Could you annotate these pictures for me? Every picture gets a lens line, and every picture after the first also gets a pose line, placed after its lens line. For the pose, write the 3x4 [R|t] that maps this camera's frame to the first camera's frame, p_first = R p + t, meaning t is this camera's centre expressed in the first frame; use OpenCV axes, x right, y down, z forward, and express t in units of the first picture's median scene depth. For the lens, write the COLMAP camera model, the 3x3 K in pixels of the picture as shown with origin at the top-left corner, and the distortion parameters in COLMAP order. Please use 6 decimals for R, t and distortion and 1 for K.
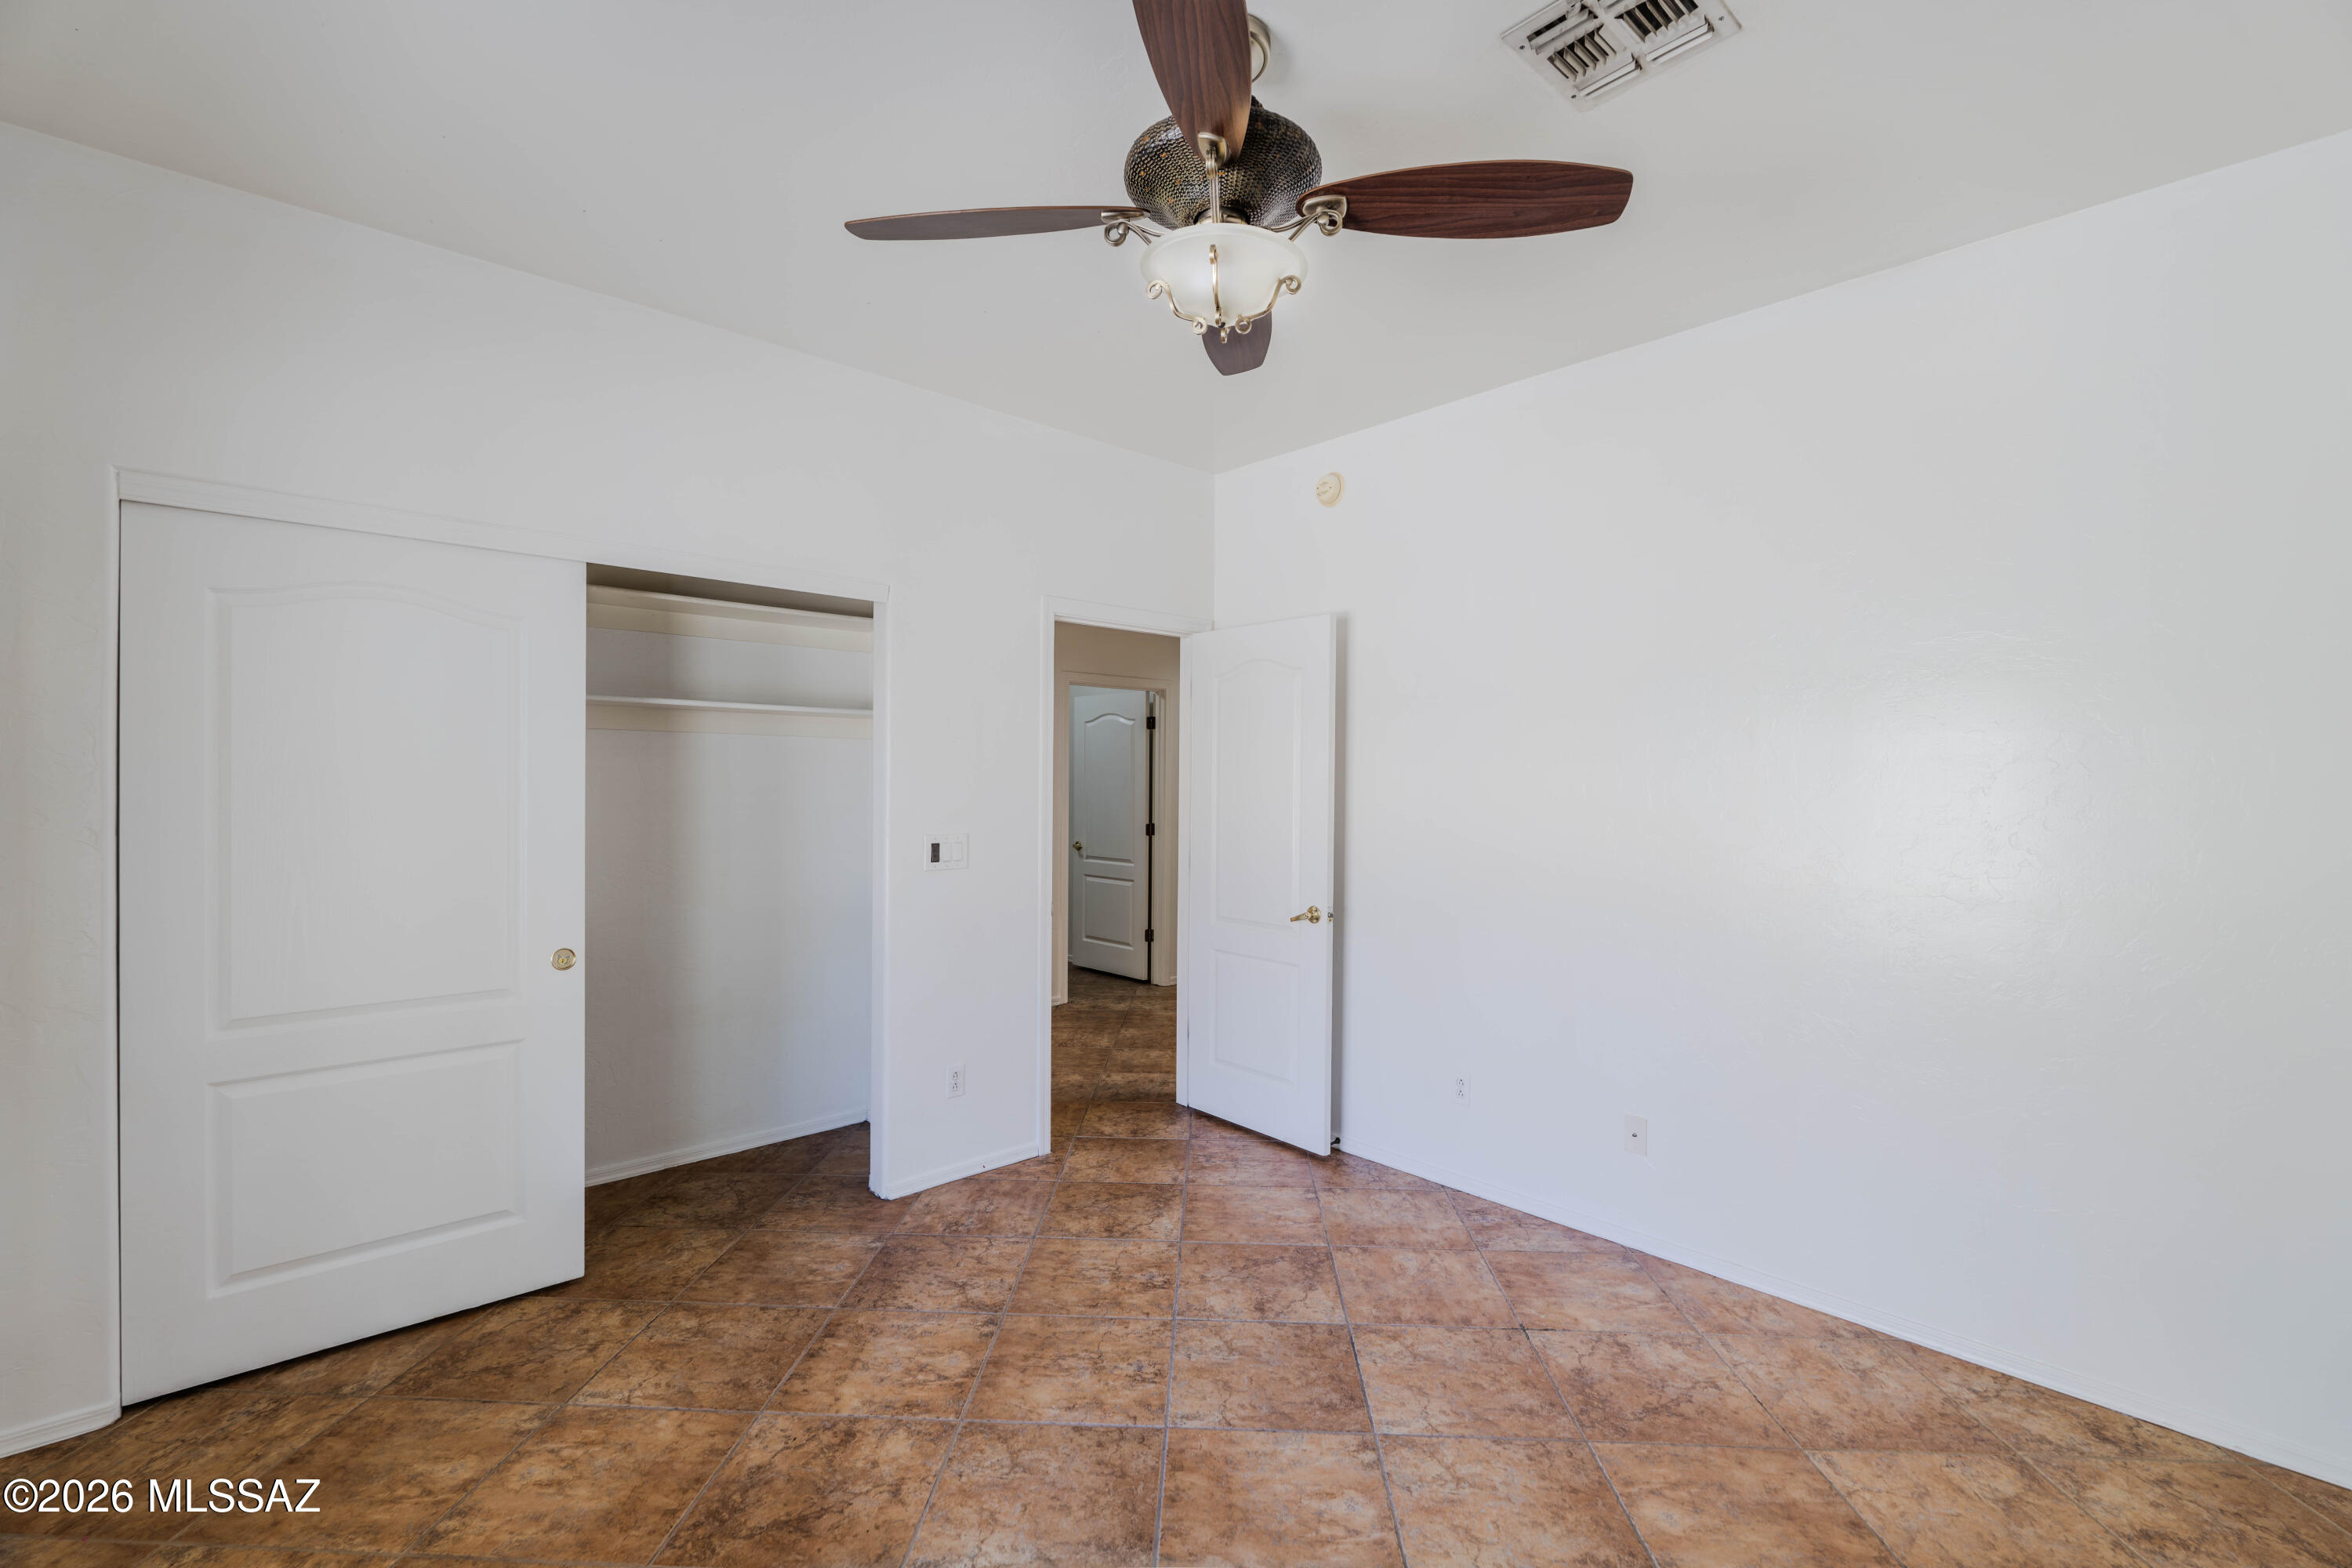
lens RADIAL K [[1023.0, 0, 1174.7], [0, 1023.0, 782.2], [0, 0, 1]] dist [-0.004044, -0.000315]
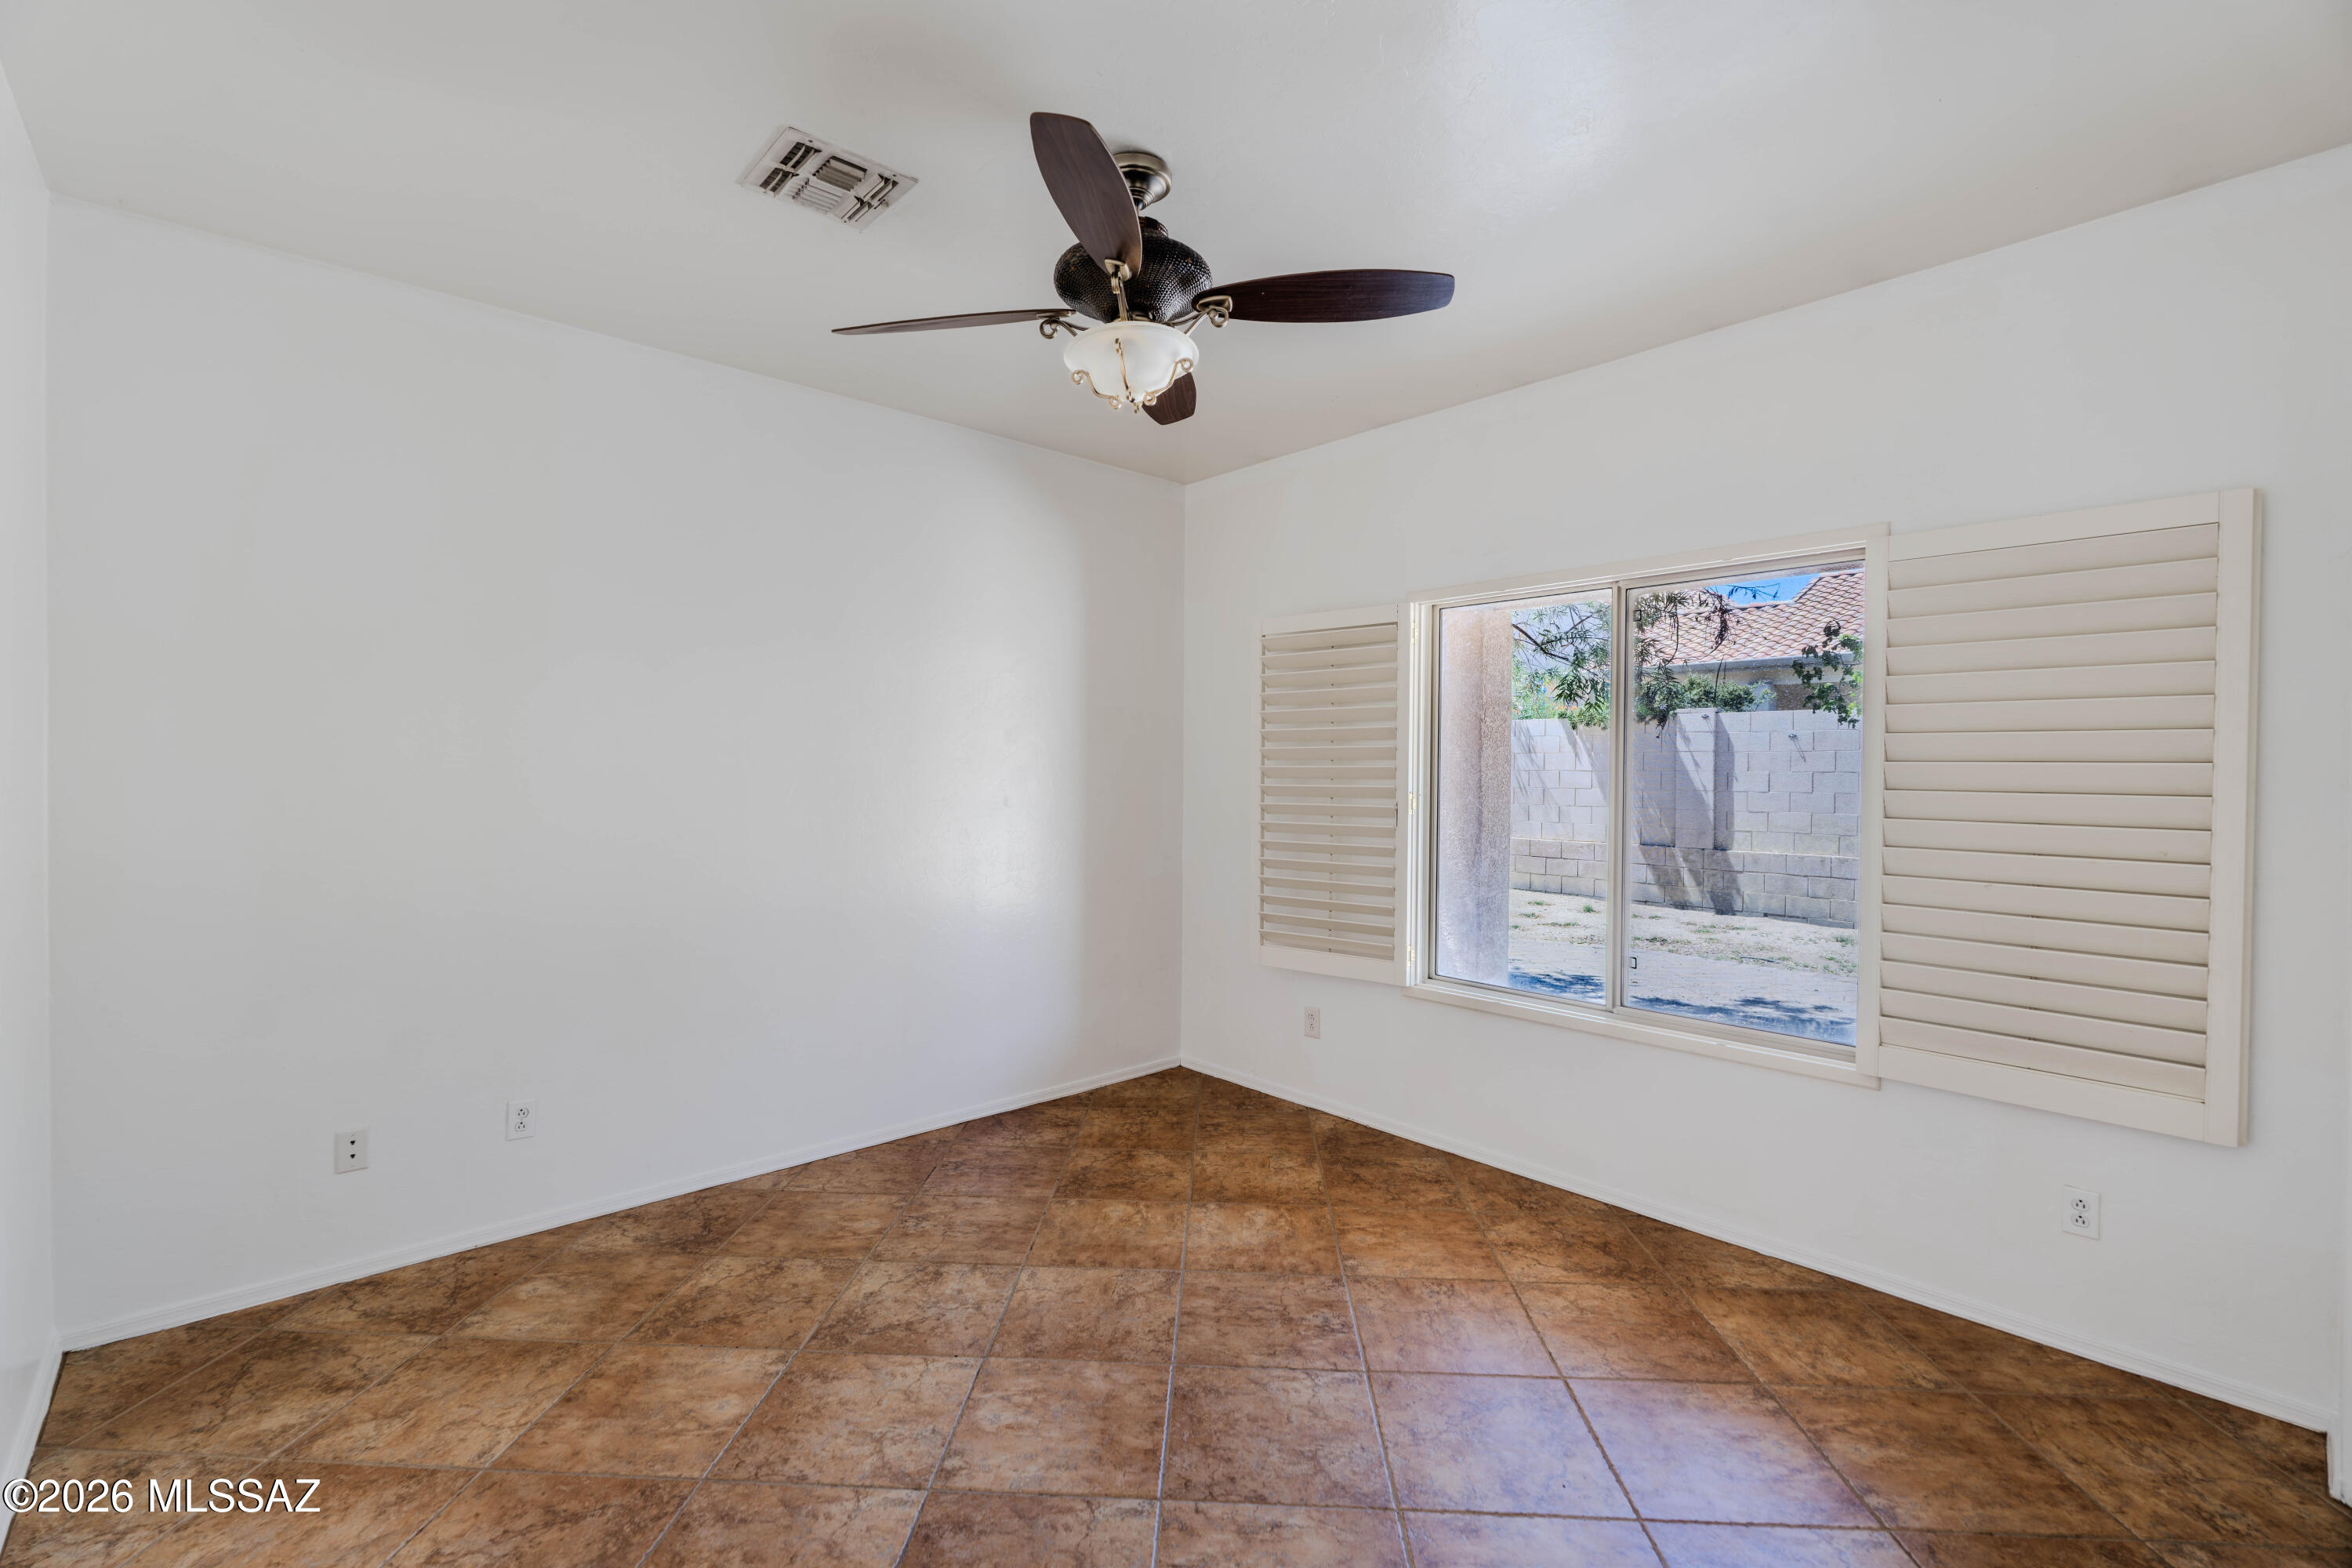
lens RADIAL K [[1023.0, 0, 1177.2], [0, 1023.0, 779.8], [0, 0, 1]] dist [-0.004044, -0.000315]
pose [[-0.999886, -0.013783, 0.006204, -0.020068], [-0.013710, 0.999837, 0.011716, -0.000612], [-0.006364, 0.011629, -0.999912, 1.942609]]
